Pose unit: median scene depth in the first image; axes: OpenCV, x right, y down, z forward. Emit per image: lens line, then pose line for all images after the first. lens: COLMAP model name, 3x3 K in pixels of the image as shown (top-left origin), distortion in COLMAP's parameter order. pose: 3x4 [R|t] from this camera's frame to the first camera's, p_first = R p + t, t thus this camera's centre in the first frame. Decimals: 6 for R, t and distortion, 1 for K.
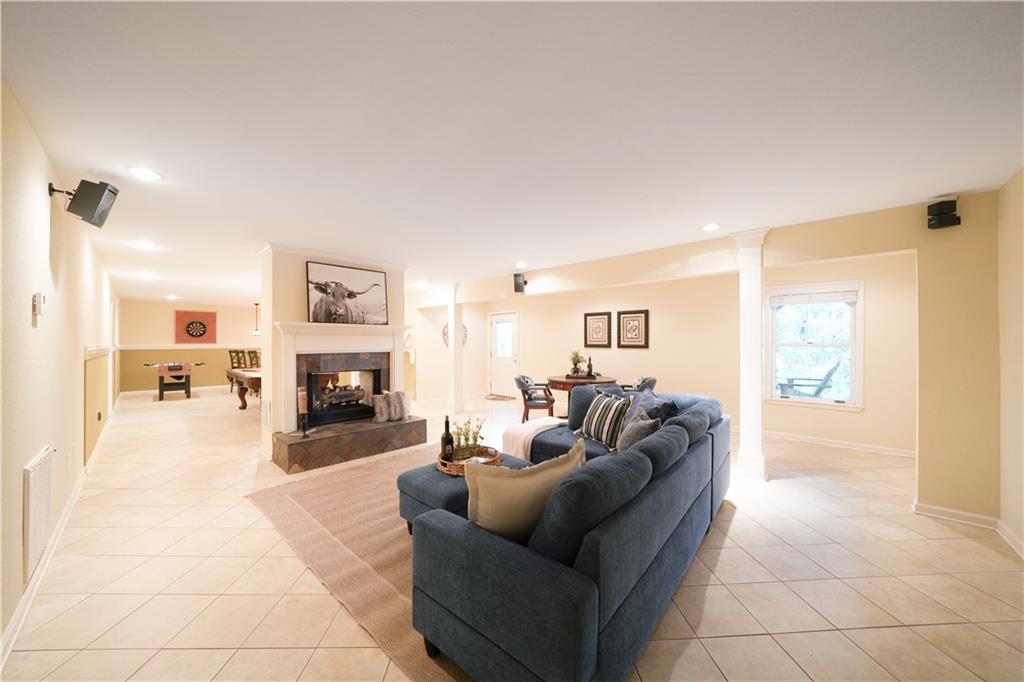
lens RADIAL K [[349.2, 0, 507.3], [0, 349.2, 340.6], [0, 0, 1]] dist [-0.018210, 0.000198]
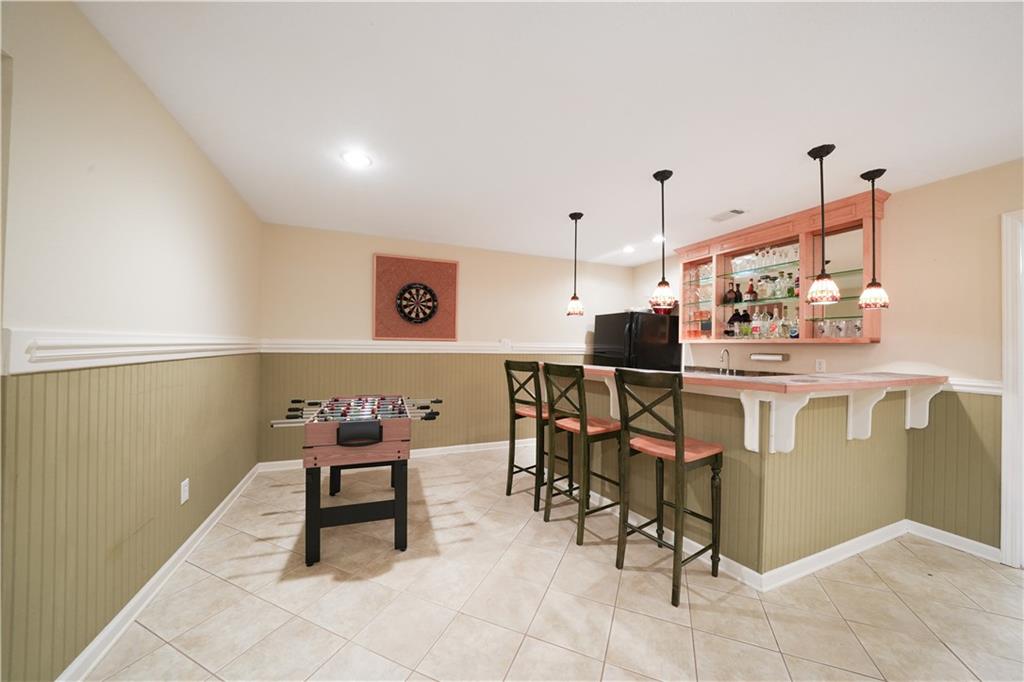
lens RADIAL K [[349.2, 0, 515.0], [0, 349.2, 343.8], [0, 0, 1]] dist [-0.018210, 0.000198]
pose [[0.912411, 0.009530, -0.409165, -0.684150], [-0.009607, 0.999952, 0.001868, 0.012160], [0.409163, 0.002226, 0.912458, 0.731164]]
